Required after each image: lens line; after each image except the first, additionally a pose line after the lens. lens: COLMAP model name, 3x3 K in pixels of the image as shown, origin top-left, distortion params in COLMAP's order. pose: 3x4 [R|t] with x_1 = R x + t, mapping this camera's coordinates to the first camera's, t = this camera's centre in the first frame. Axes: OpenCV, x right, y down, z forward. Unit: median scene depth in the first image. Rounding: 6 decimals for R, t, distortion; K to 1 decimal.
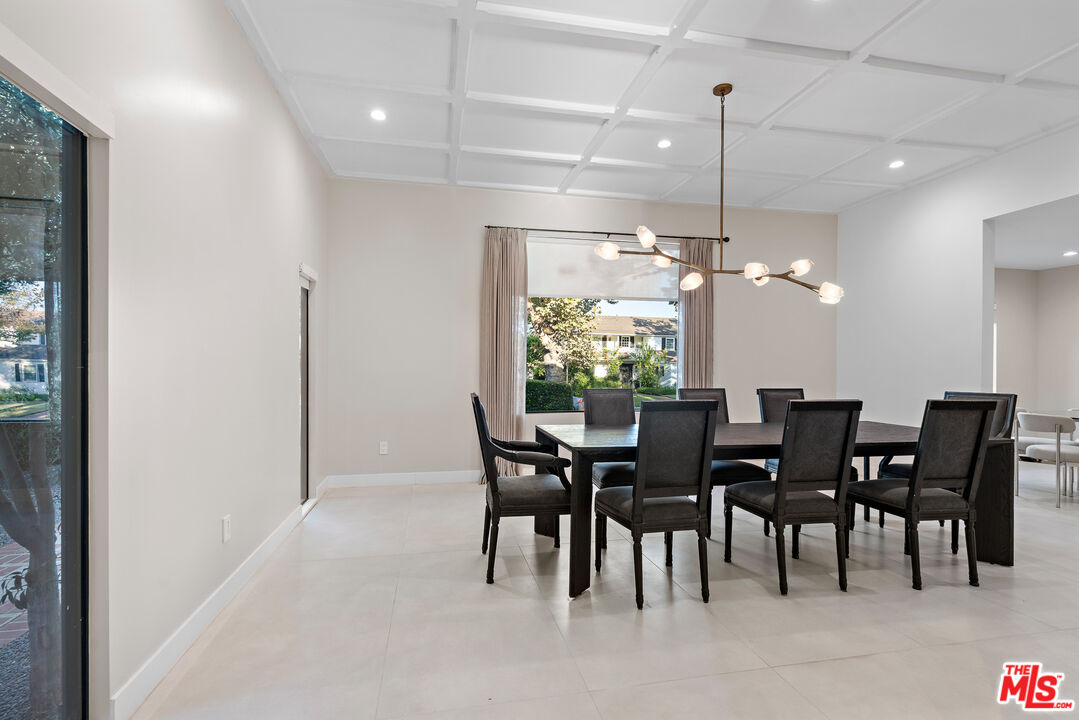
lens RADIAL K [[504.5, 0, 537.9], [0, 504.5, 364.5], [0, 0, 1]] dist [0.003966, 0.000424]
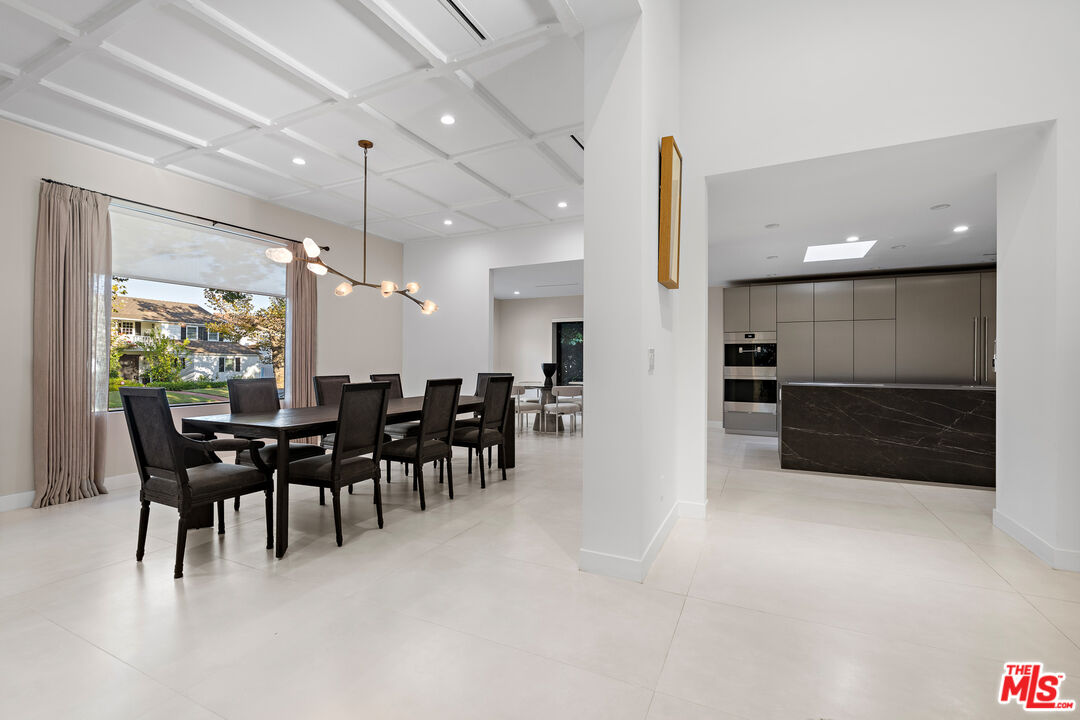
lens RADIAL K [[505.0, 0, 536.0], [0, 505.0, 357.9], [0, 0, 1]] dist [0.003966, 0.000424]
pose [[0.600068, -0.000071, 0.799949, -0.370491], [-0.002016, 0.999997, 0.001601, 0.001845], [-0.799947, -0.002574, 0.600066, -0.117011]]
